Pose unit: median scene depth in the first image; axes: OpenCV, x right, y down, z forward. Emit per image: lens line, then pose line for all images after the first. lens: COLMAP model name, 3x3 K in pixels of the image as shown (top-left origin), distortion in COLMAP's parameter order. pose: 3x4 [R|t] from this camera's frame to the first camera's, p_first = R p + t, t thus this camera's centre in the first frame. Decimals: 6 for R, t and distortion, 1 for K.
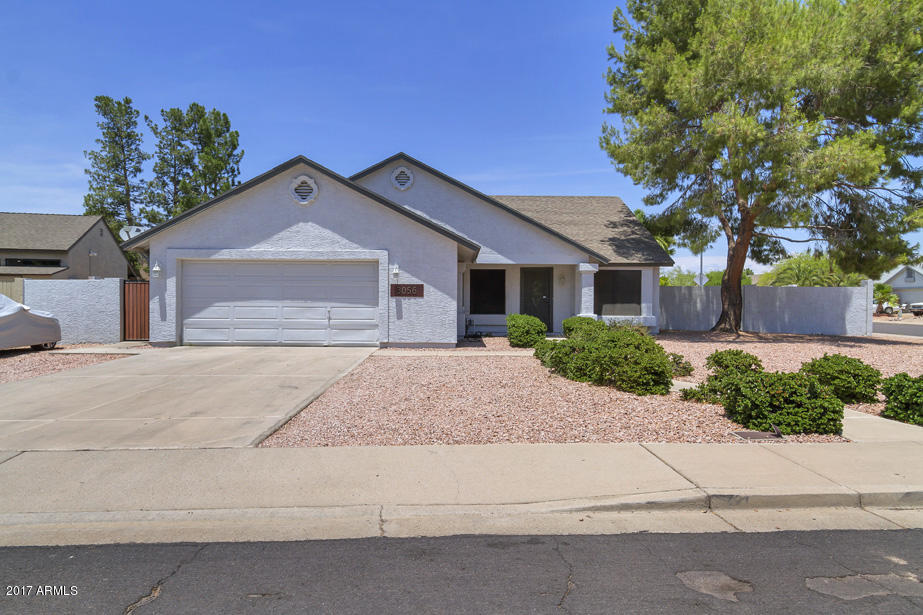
lens RADIAL K [[599.7, 0, 459.4], [0, 599.7, 306.1], [0, 0, 1]] dist [0.045638, 0.001565]
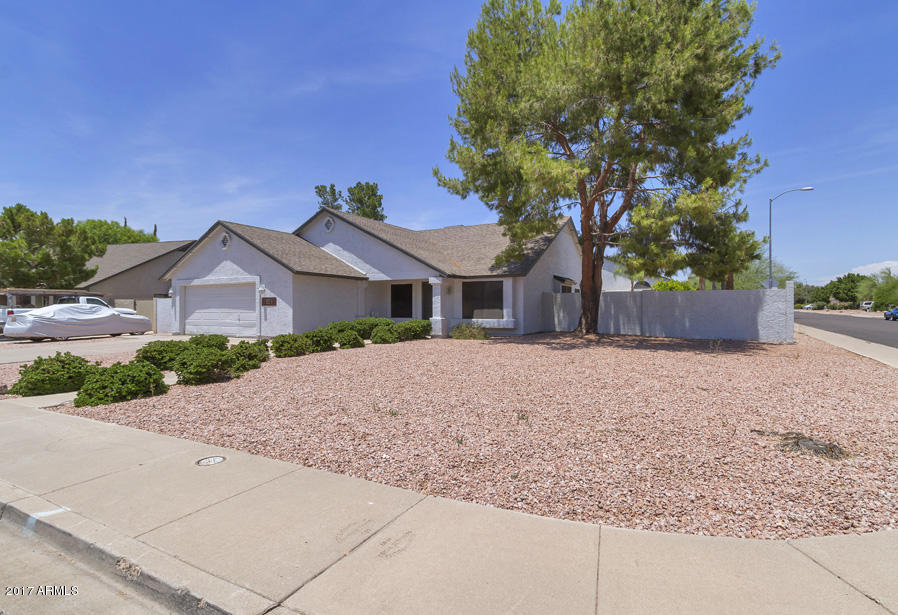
lens RADIAL K [[474.0, 0, 449.4], [0, 474.0, 306.4], [0, 0, 1]] dist [0.000722, 0.000141]
pose [[0.874194, -0.011129, -0.485449, 0.890510], [0.004515, 0.999880, -0.014791, 0.005980], [0.485556, 0.010739, 0.874140, 0.173895]]
